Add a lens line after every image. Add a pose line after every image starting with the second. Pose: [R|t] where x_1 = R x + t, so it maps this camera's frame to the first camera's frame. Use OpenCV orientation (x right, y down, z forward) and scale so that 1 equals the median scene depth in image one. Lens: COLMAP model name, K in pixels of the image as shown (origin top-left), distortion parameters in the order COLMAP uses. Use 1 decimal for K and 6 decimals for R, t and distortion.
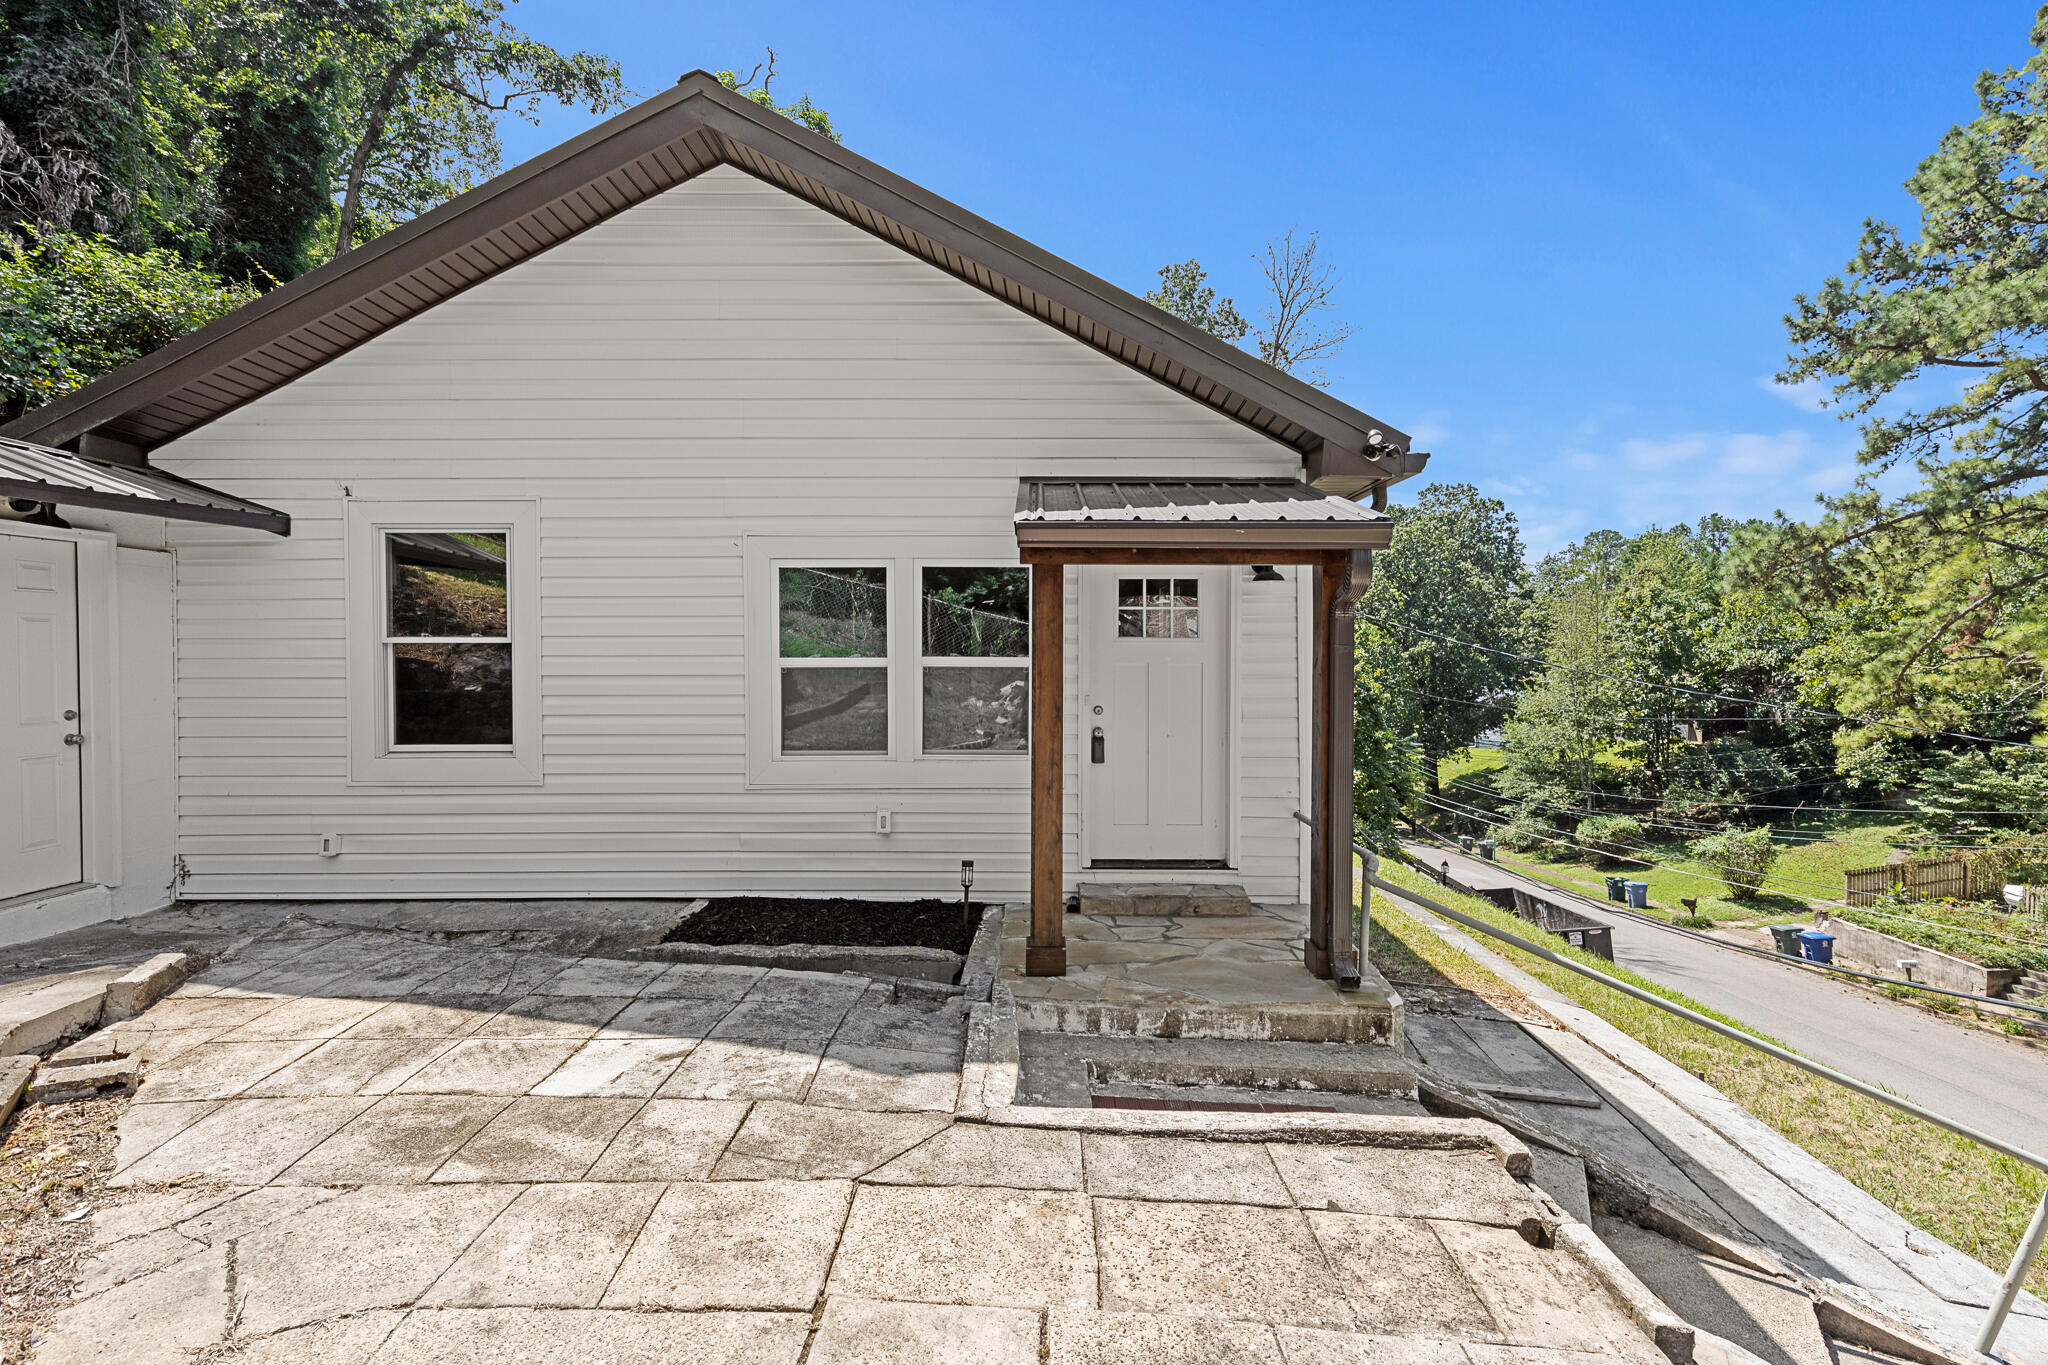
lens RADIAL K [[954.3, 0, 1019.5], [0, 954.3, 674.8], [0, 0, 1]] dist [0.013269, -0.005142]
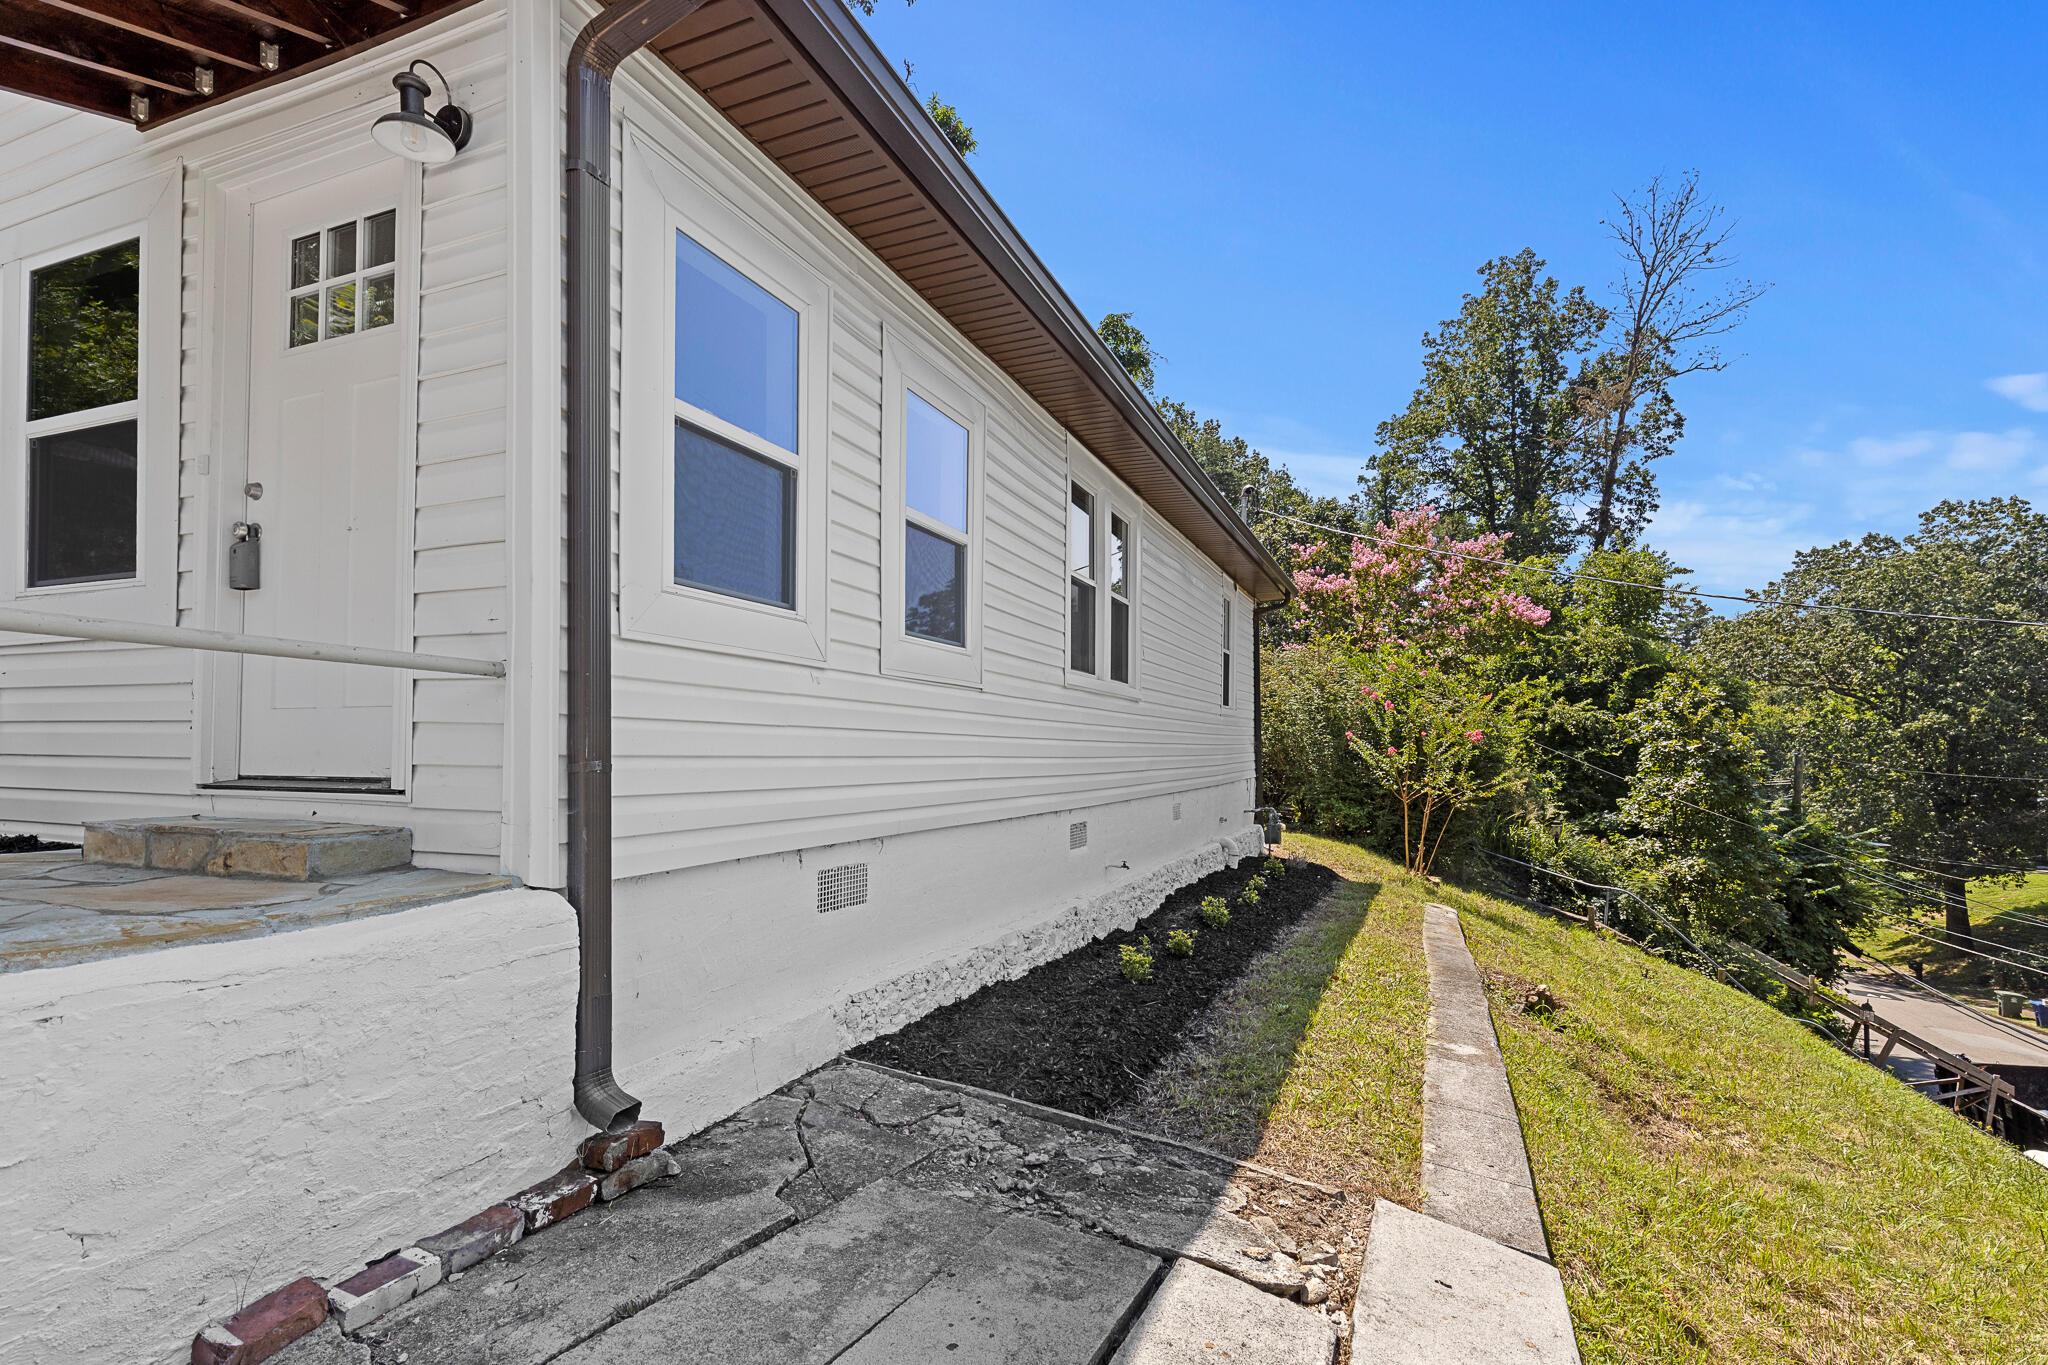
lens RADIAL K [[941.0, 0, 1023.3], [0, 941.0, 730.0], [0, 0, 1]] dist [0.012807, 0.000056]
pose [[0.920756, -0.006827, -0.390078, 0.074082], [-0.013206, 0.998728, -0.048653, 0.020578], [0.389915, 0.049949, 0.919495, 0.074871]]
